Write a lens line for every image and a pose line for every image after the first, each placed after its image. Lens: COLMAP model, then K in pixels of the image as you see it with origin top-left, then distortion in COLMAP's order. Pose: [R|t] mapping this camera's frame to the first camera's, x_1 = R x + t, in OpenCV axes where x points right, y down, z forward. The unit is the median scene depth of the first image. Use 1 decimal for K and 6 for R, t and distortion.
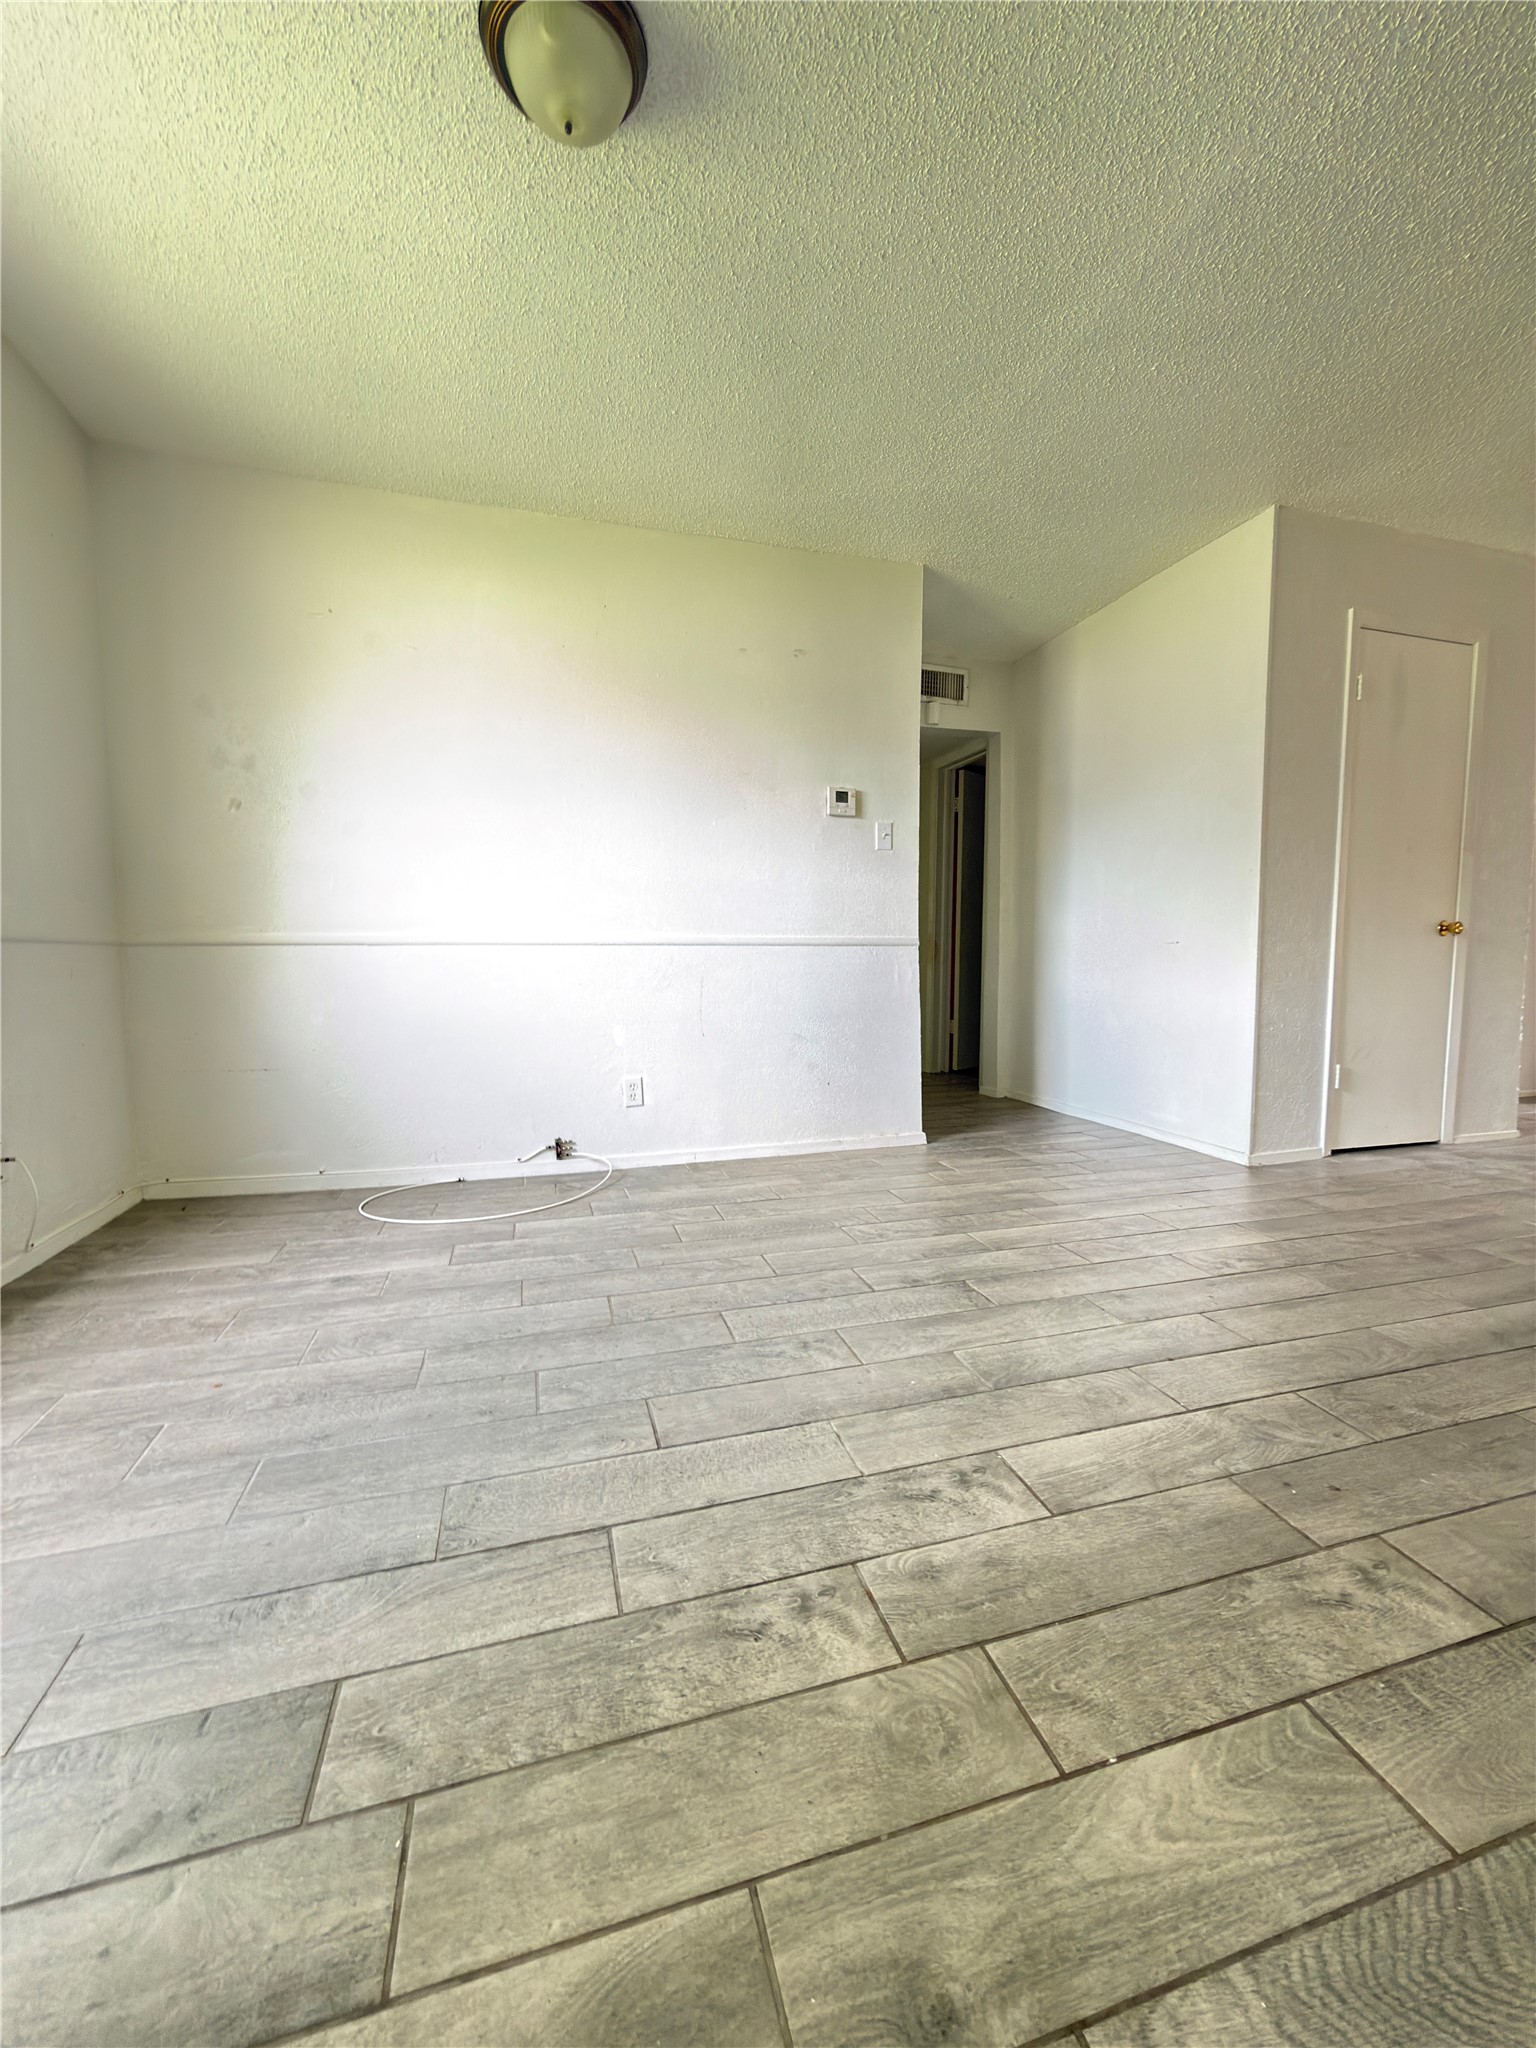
lens RADIAL K [[823.5, 0, 769.9], [0, 823.5, 1028.9], [0, 0, 1]] dist [0.001637, -0.000080]
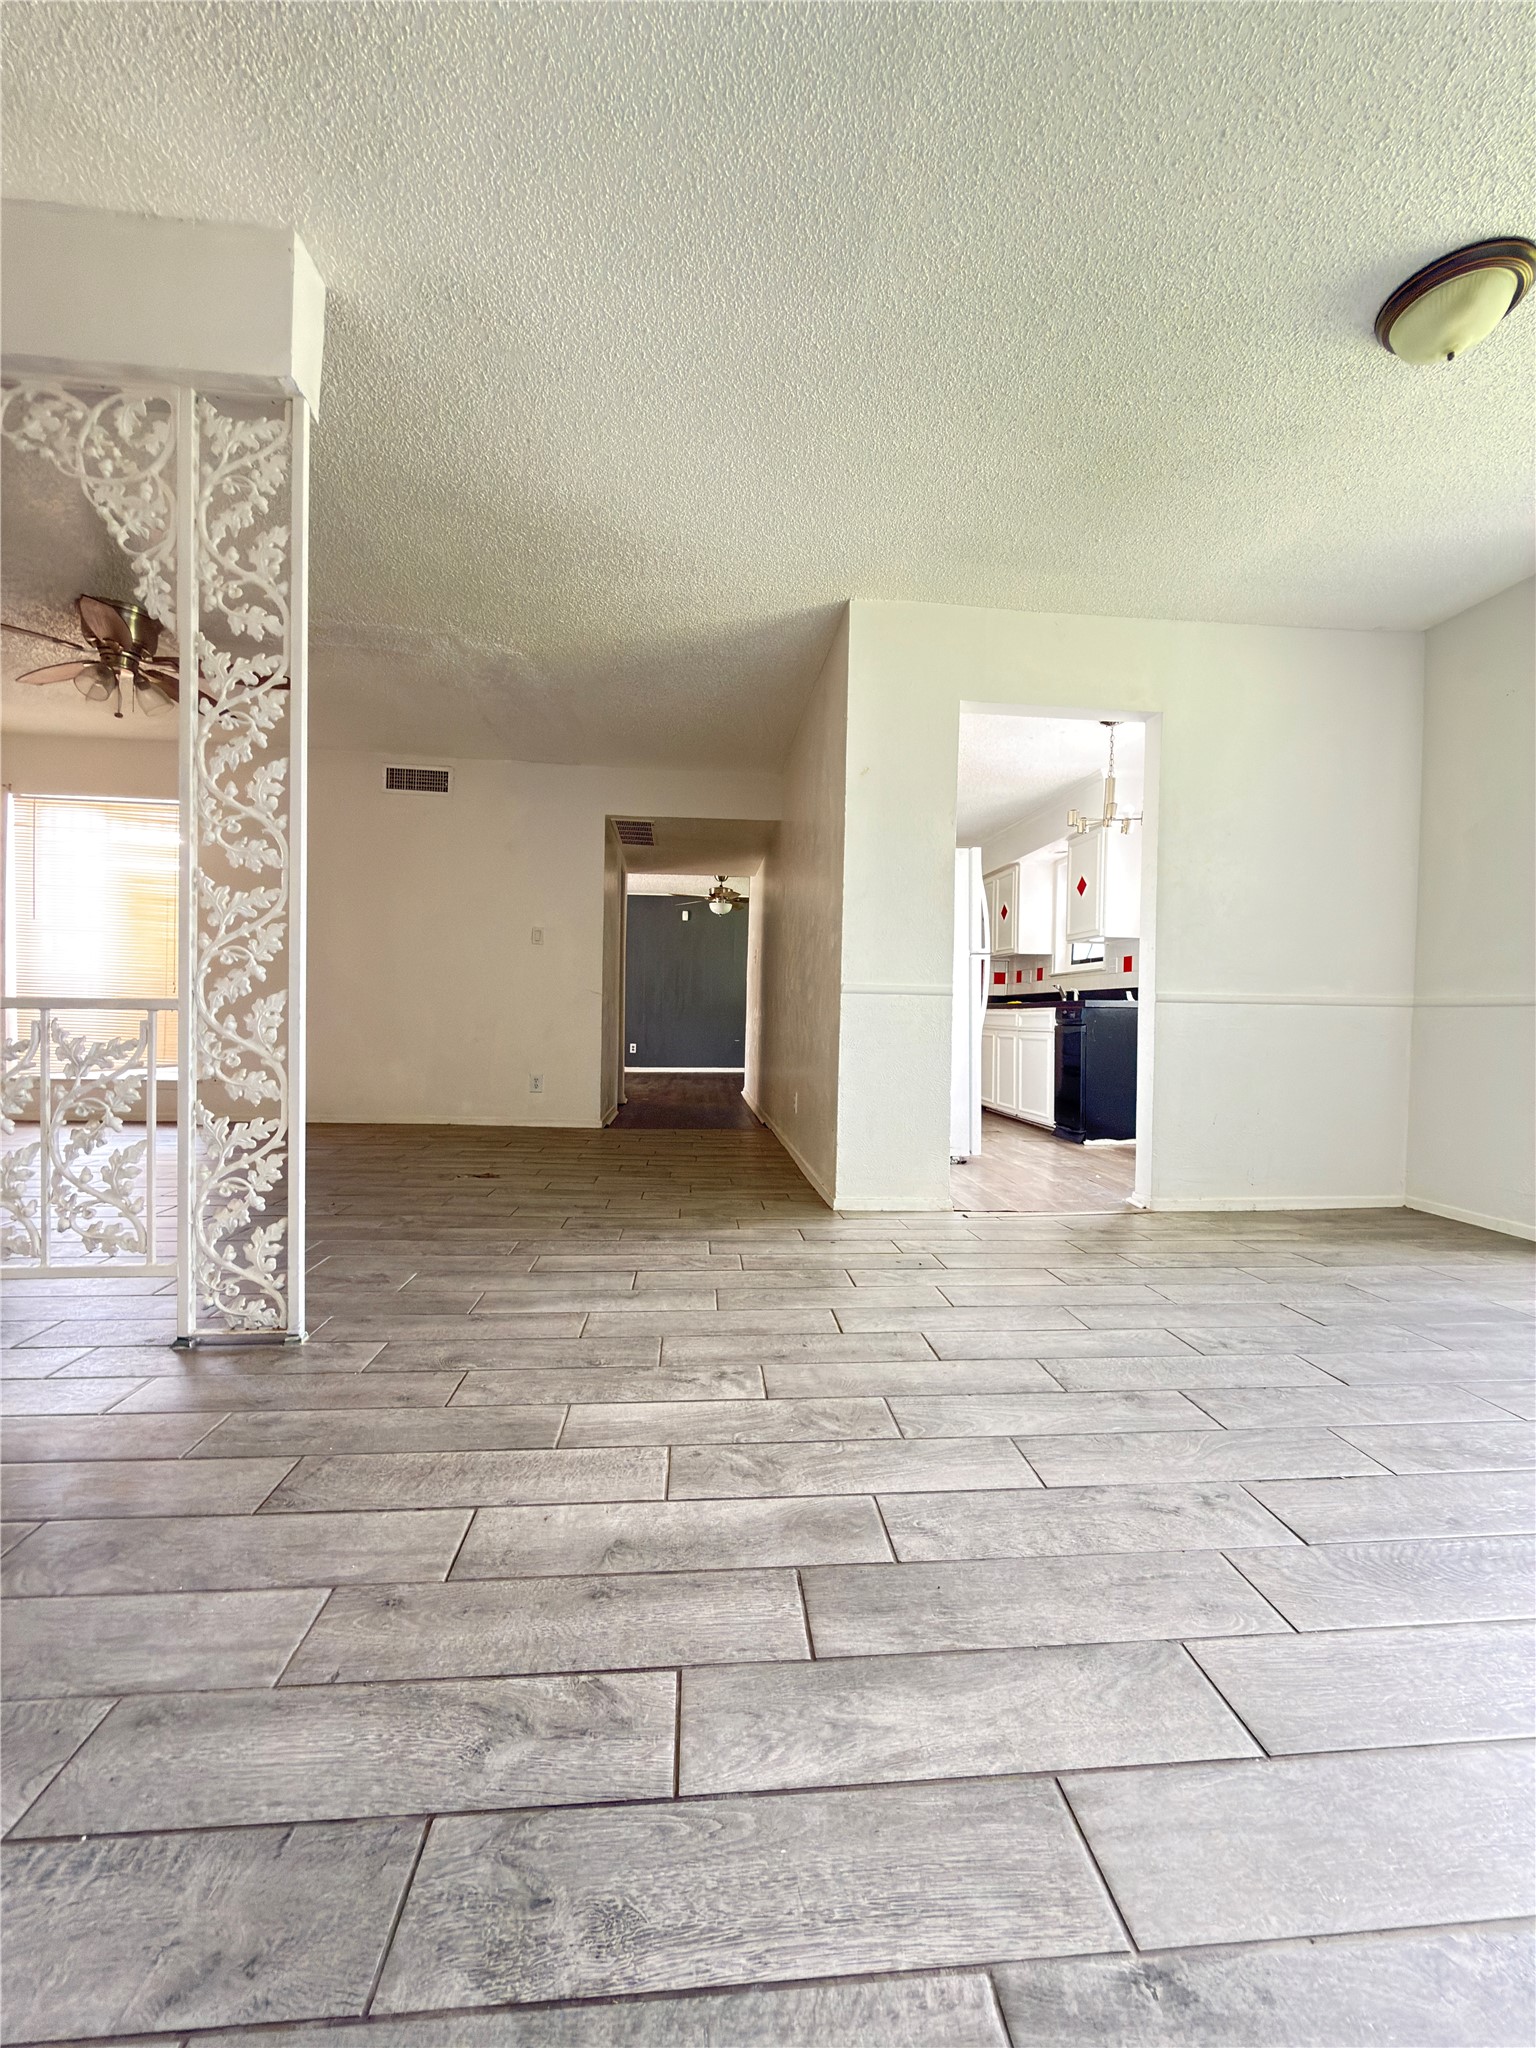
lens RADIAL K [[823.5, 0, 765.5], [0, 823.5, 1022.6], [0, 0, 1]] dist [0.001637, -0.000080]
pose [[-0.981172, -0.016528, 0.192427, 0.449059], [0.001318, 0.995735, 0.092245, -0.164612], [-0.193131, 0.090762, -0.976966, 2.170454]]
